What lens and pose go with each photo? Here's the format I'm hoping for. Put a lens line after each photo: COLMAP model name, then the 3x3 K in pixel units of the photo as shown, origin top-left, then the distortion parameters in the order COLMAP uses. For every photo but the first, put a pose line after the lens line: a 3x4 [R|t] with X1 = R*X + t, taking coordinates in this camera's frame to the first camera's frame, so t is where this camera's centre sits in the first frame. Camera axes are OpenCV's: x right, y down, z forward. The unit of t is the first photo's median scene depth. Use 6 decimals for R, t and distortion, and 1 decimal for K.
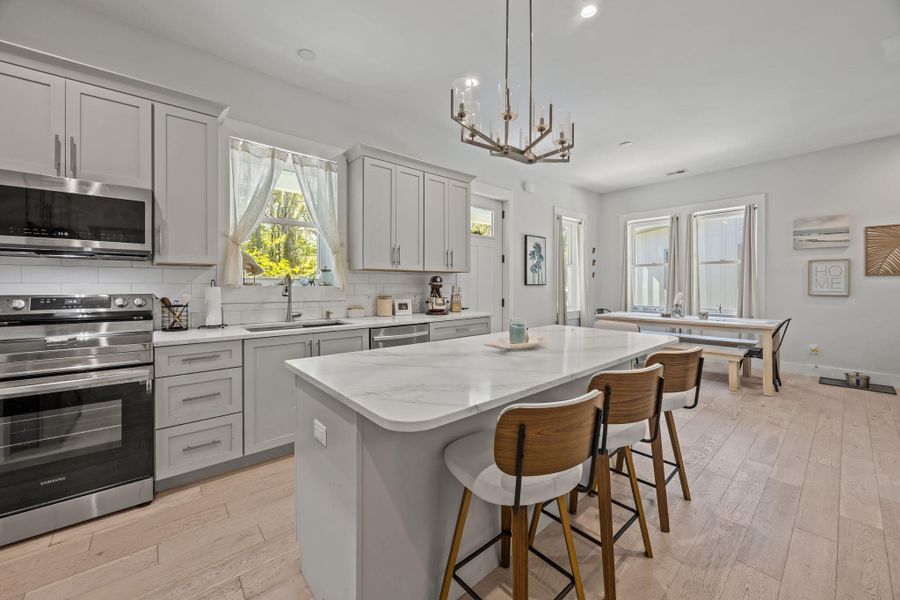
lens RADIAL K [[344.7, 0, 448.0], [0, 344.7, 285.0], [0, 0, 1]] dist [-0.006758, 0.000201]
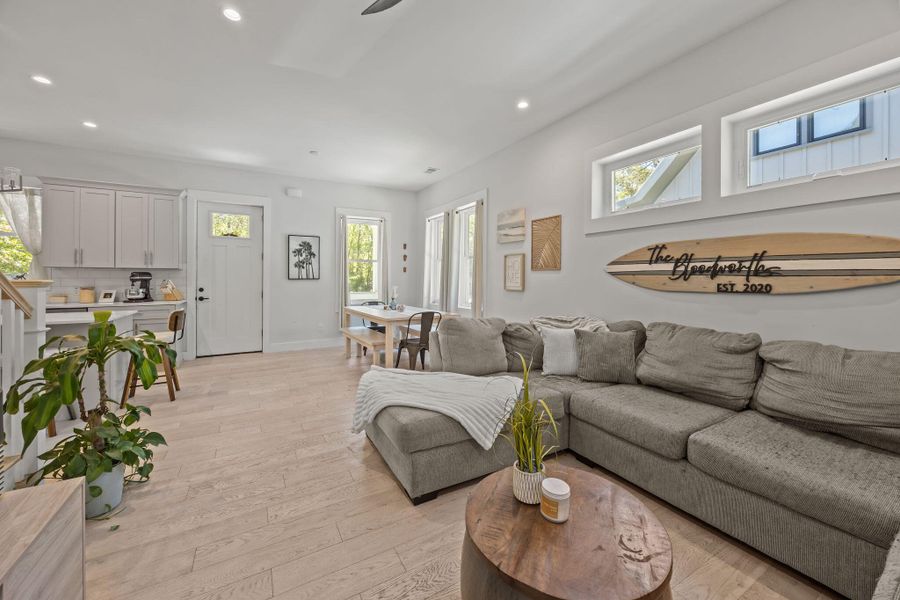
lens RADIAL K [[350.7, 0, 448.8], [0, 350.7, 279.2], [0, 0, 1]] dist [-0.002834, -0.000489]
pose [[0.981098, 0.002494, -0.193496, 1.126069], [-0.002298, 0.999997, 0.001239, -0.002665], [0.193498, -0.000771, 0.981100, -0.029776]]
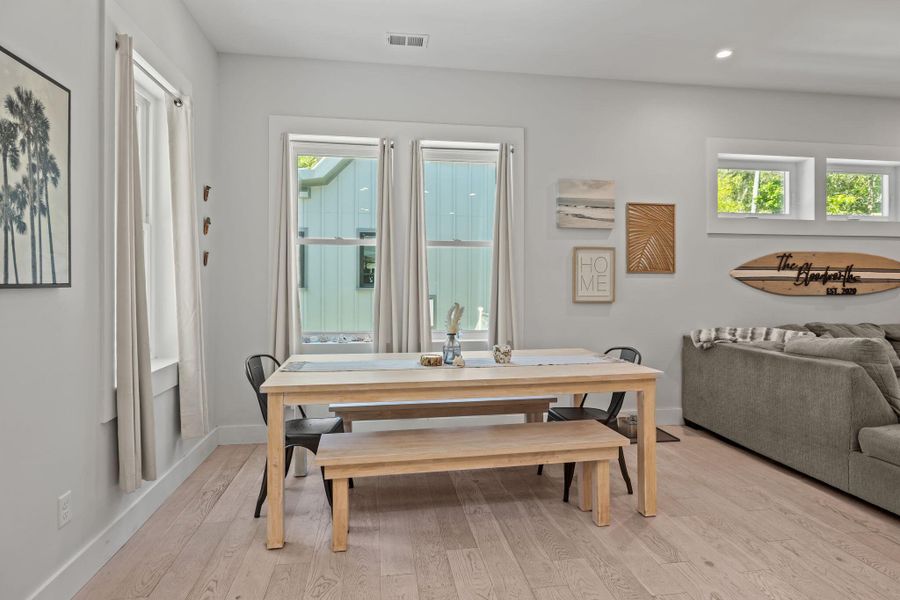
lens RADIAL K [[494.3, 0, 448.6], [0, 494.3, 285.6], [0, 0, 1]] dist [0.000252, -0.000379]
pose [[0.530390, -0.001608, 0.847752, 0.163031], [-0.001163, 0.999996, 0.002624, -0.002808], [-0.847753, -0.002377, 0.530386, 0.734291]]
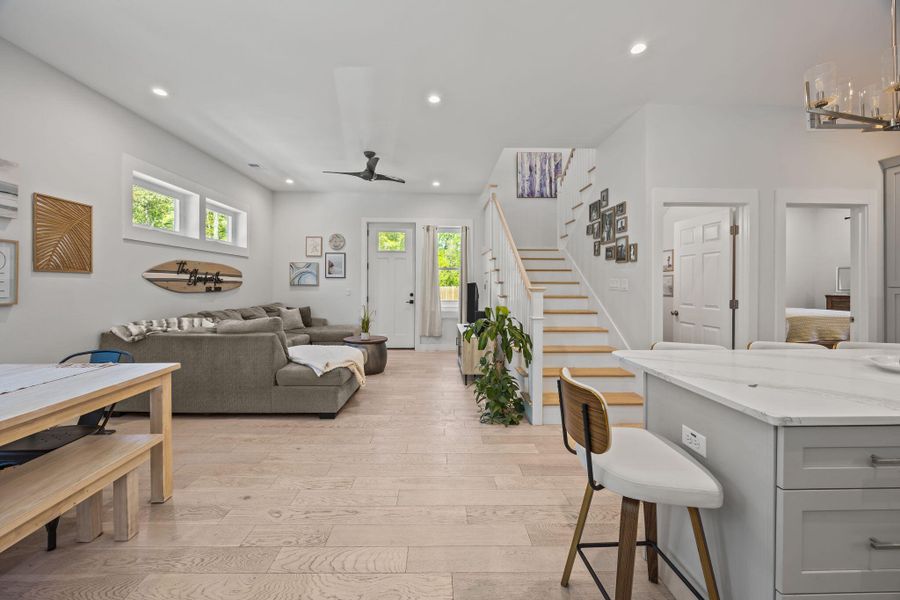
lens RADIAL K [[344.7, 0, 448.0], [0, 344.7, 285.0], [0, 0, 1]] dist [-0.006758, 0.000201]
pose [[-0.775849, -0.002452, 0.630913, 0.230711], [-0.004185, 0.999990, -0.001260, -0.003697], [-0.630904, -0.003618, -0.775852, 0.955513]]
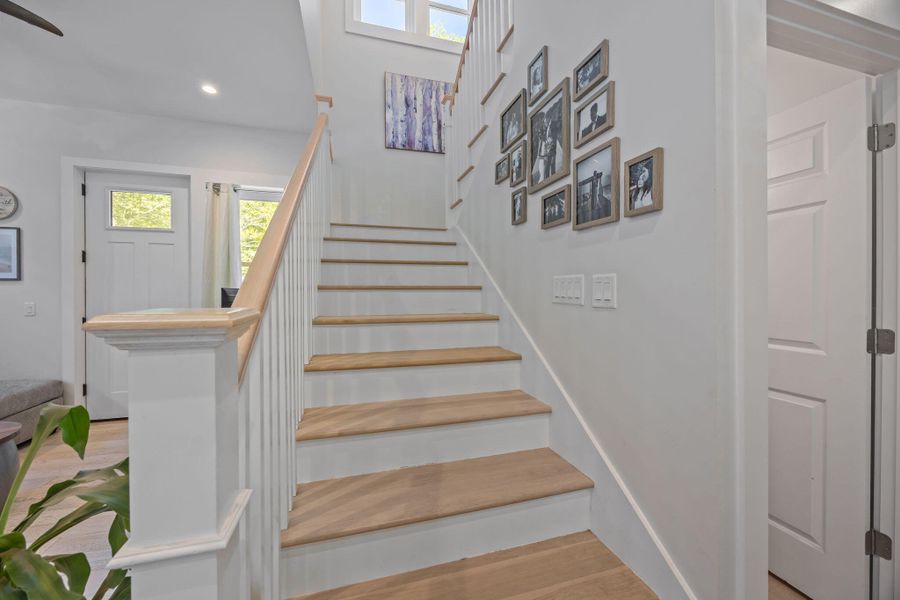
lens RADIAL K [[343.3, 0, 447.0], [0, 343.3, 295.8], [0, 0, 1]] dist [-0.001990, -0.000191]
pose [[-0.909758, -0.000421, 0.415139, 0.421817], [0.003578, 0.999954, 0.008854, -0.005663], [-0.415123, 0.009540, -0.909715, 0.361018]]
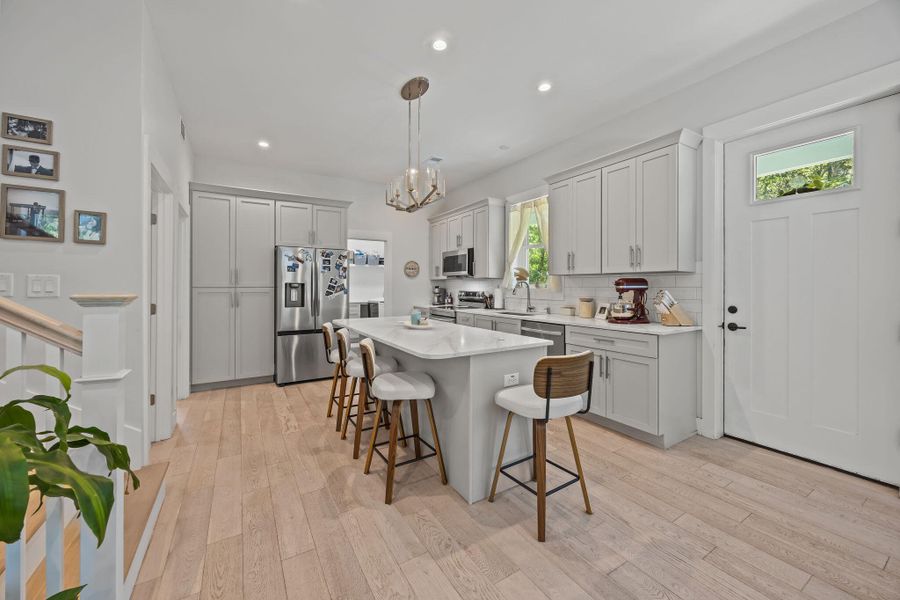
lens RADIAL K [[344.7, 0, 448.0], [0, 344.7, 285.0], [0, 0, 1]] dist [-0.006758, 0.000201]
pose [[-0.164047, -0.002657, -0.986449, 0.742259], [0.001469, 0.999995, -0.002938, -0.006172], [0.986451, -0.001931, -0.164042, 0.596092]]
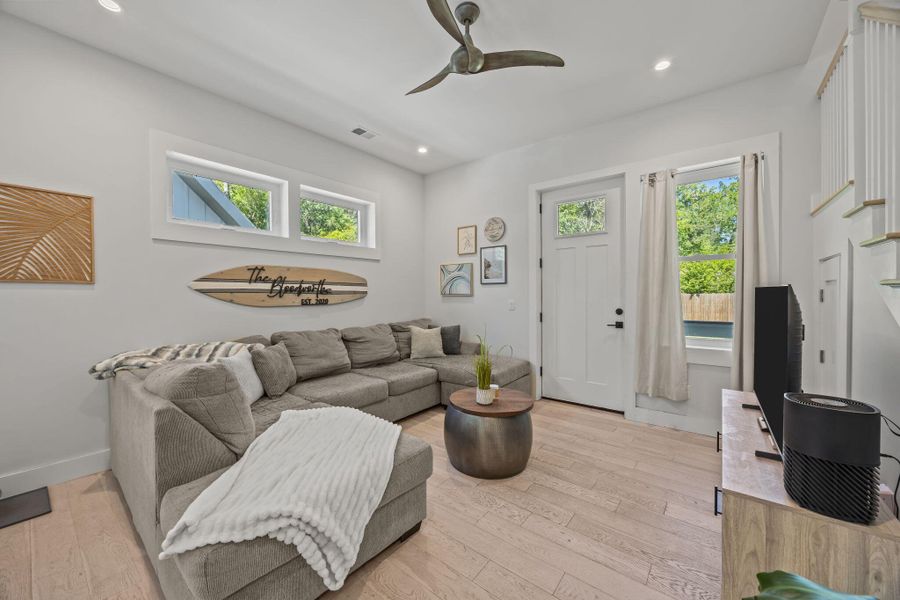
lens RADIAL K [[343.3, 0, 447.0], [0, 343.3, 295.8], [0, 0, 1]] dist [-0.001990, -0.000191]
pose [[-0.182836, -0.001899, 0.983142, 0.594532], [0.006723, 0.999972, 0.003181, -0.004239], [-0.983120, 0.007191, -0.182818, 0.425328]]
